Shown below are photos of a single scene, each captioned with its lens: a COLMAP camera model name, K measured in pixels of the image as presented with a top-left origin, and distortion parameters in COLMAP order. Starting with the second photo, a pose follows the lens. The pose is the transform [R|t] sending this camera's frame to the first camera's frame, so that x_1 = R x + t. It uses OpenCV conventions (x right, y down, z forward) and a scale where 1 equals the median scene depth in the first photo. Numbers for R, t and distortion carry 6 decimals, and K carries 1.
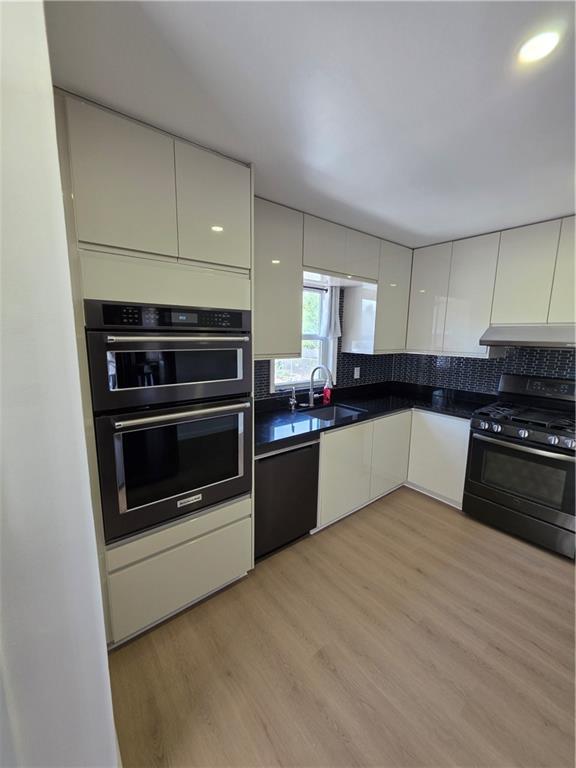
lens RADIAL K [[309.6, 0, 289.8], [0, 309.6, 386.8], [0, 0, 1]] dist [-0.001932, -0.001233]
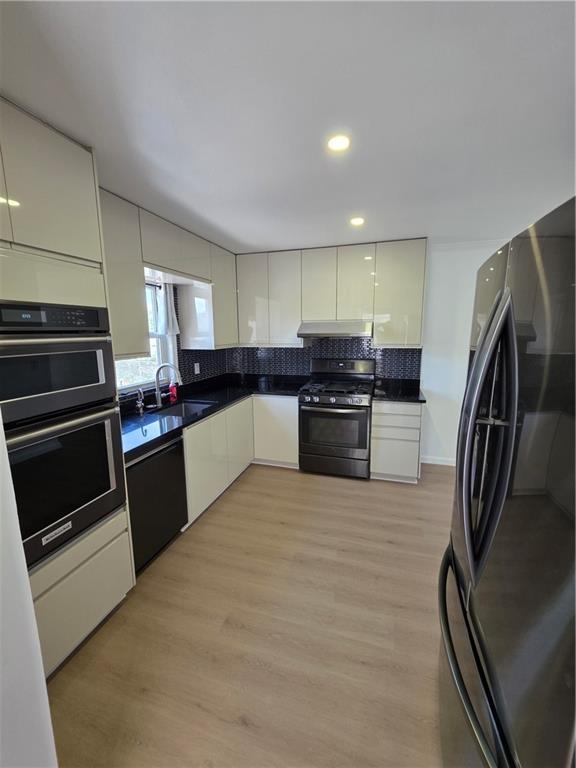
lens RADIAL K [[309.6, 0, 289.8], [0, 309.6, 386.8], [0, 0, 1]] dist [-0.001932, -0.001233]
pose [[0.823015, -0.123477, 0.554436, -0.148324], [0.117407, 0.991988, 0.046641, 0.005152], [-0.555753, 0.026709, 0.830919, -0.042225]]
